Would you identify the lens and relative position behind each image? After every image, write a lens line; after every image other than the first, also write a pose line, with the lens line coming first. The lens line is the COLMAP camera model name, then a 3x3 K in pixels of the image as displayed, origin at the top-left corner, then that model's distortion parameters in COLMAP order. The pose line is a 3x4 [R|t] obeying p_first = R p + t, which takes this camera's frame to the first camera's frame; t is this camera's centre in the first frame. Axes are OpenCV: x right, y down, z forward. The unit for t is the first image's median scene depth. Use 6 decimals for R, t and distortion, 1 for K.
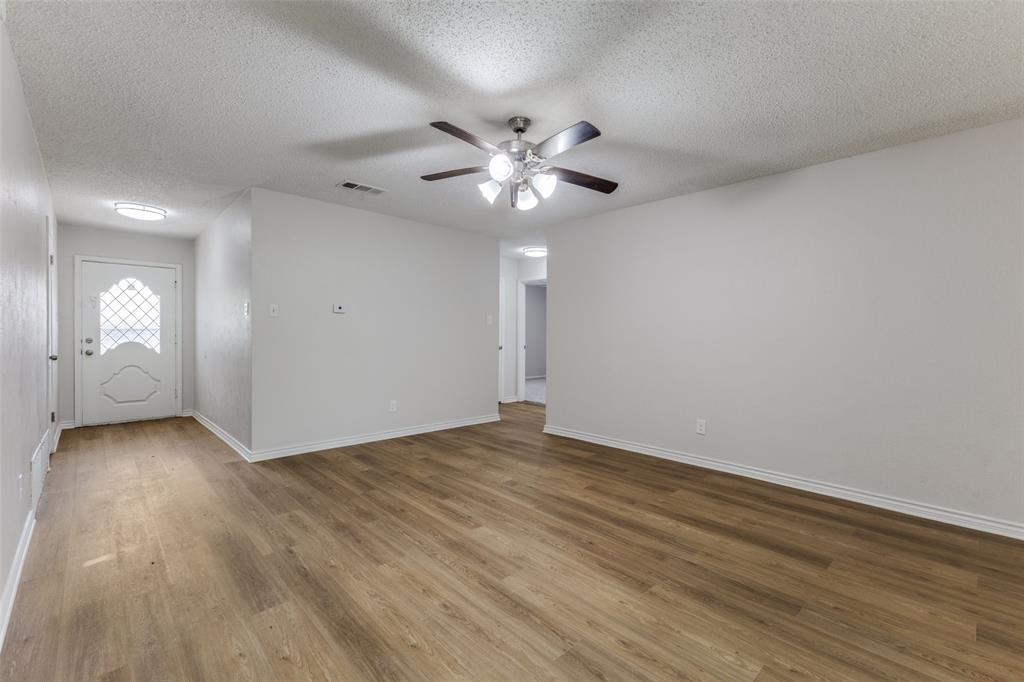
lens RADIAL K [[443.1, 0, 512.0], [0, 443.1, 341.0], [0, 0, 1]] dist [0.009202, -0.000667]
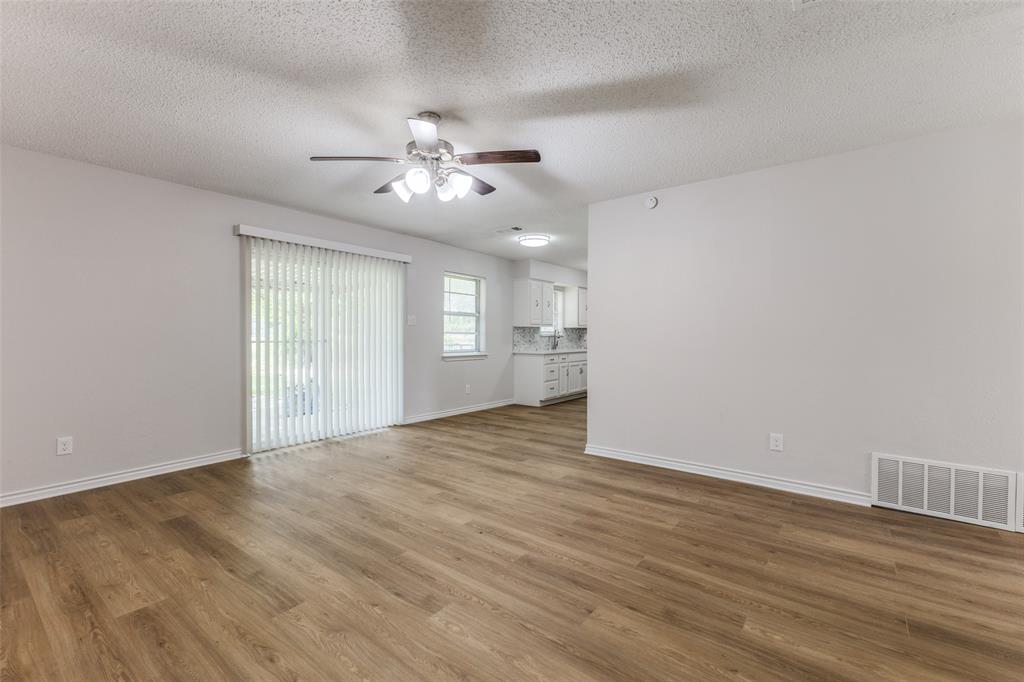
lens RADIAL K [[439.0, 0, 512.0], [0, 439.0, 341.0], [0, 0, 1]] dist [0.013192, 0.000074]
pose [[-0.987047, -0.006527, -0.160296, -0.010248], [-0.011192, 0.999539, 0.028219, -0.026802], [0.160038, 0.029648, -0.986666, 1.810884]]
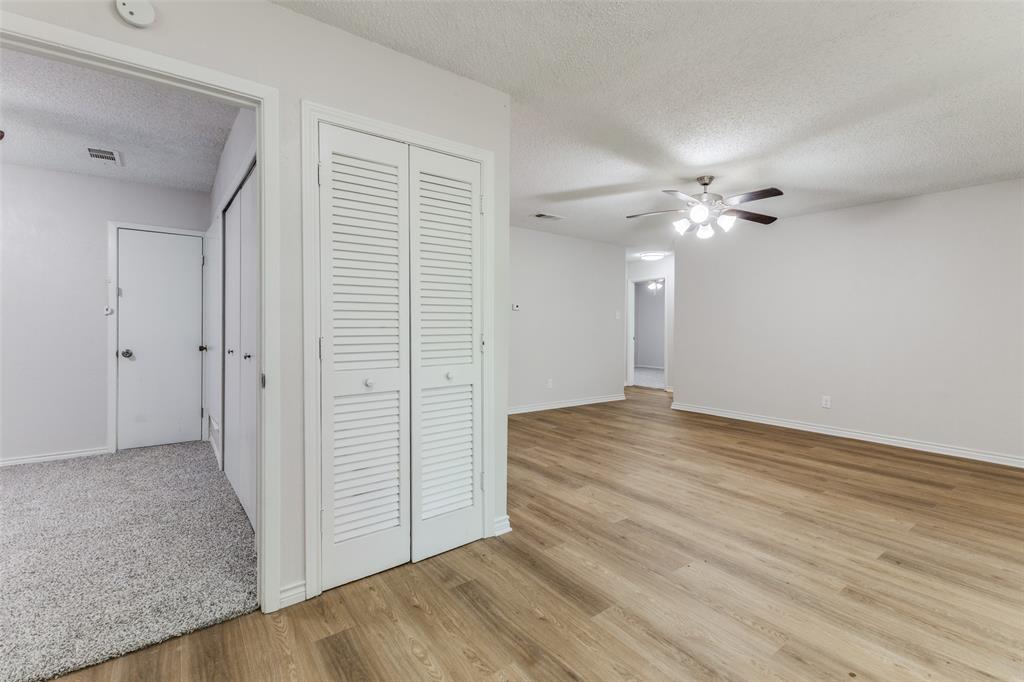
lens RADIAL K [[446.6, 0, 509.0], [0, 446.6, 328.4], [0, 0, 1]] dist [0.026069, -0.010723]
pose [[0.992545, -0.000713, -0.121875, -0.390145], [-0.001241, 0.999872, -0.015959, 0.016014], [0.121871, 0.015991, 0.992417, -0.463379]]
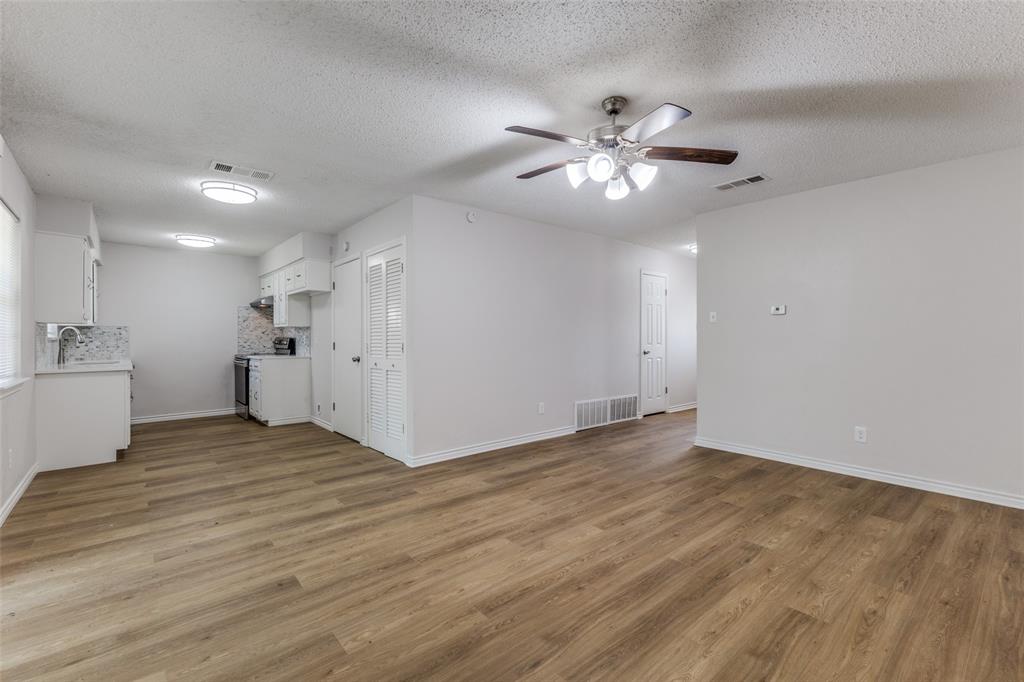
lens RADIAL K [[443.1, 0, 512.0], [0, 443.1, 341.0], [0, 0, 1]] dist [0.009202, -0.000667]
pose [[-0.049564, 0.001518, -0.998770, 0.844036], [-0.013734, 0.999903, 0.002202, -0.002798], [0.998677, 0.013826, -0.049538, 0.762501]]
